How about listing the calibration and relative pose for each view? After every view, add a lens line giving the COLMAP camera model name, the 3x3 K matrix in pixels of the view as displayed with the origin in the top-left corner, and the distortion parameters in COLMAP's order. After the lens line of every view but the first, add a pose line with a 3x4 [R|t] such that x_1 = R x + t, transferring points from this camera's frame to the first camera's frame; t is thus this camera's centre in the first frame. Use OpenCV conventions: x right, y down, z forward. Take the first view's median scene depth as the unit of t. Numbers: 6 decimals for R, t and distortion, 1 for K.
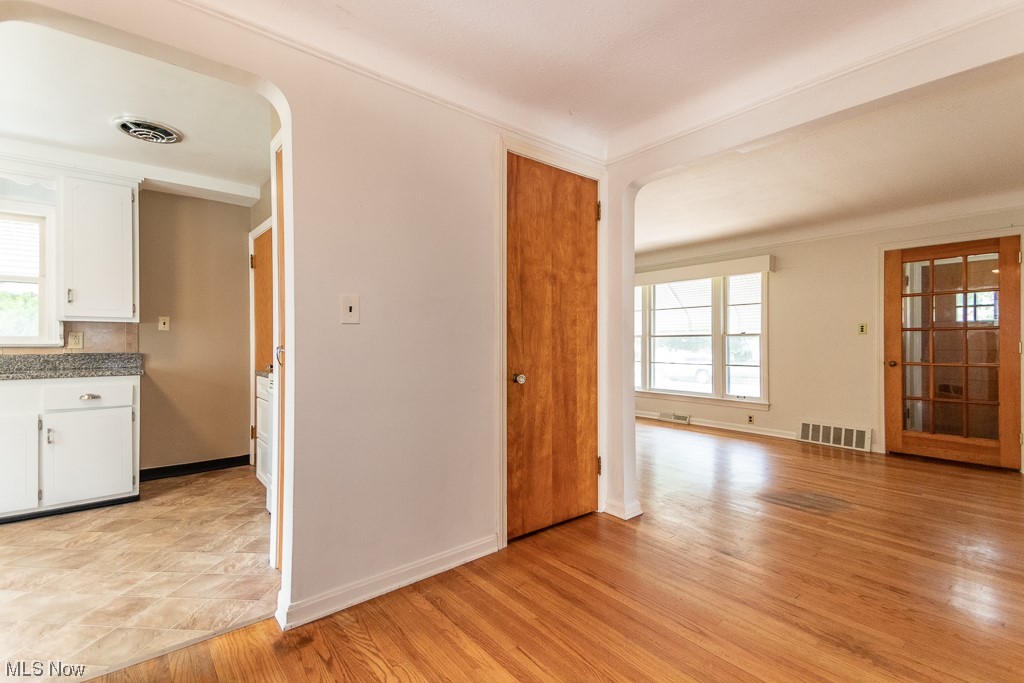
lens RADIAL K [[471.9, 0, 520.1], [0, 471.9, 342.3], [0, 0, 1]] dist [0.040284, -0.007139]
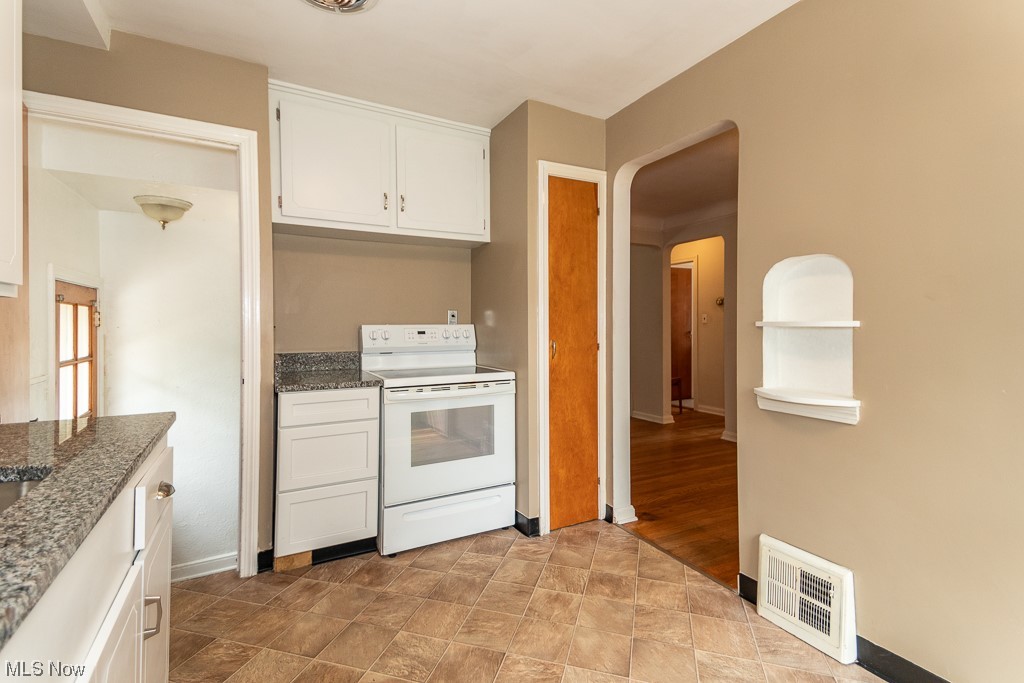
lens RADIAL K [[471.9, 0, 518.7], [0, 471.9, 323.2], [0, 0, 1]] dist [0.040284, -0.007139]
pose [[0.191747, -0.010285, 0.981391, -1.380835], [-0.004864, 0.999923, 0.011429, -0.034371], [-0.981432, -0.006965, 0.191682, 0.724591]]
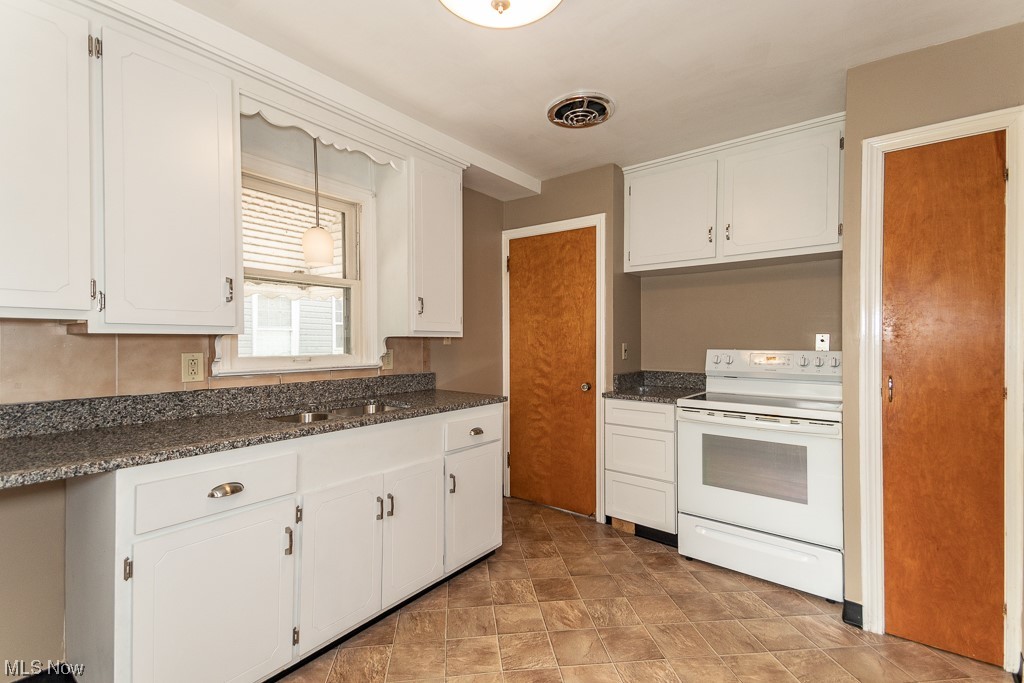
lens RADIAL K [[471.9, 0, 505.4], [0, 471.9, 340.6], [0, 0, 1]] dist [0.040284, -0.007139]
pose [[0.980942, -0.009340, 0.194075, -1.124346], [0.007063, 0.999898, 0.012421, -0.055381], [-0.194171, -0.010814, 0.980908, 0.245233]]
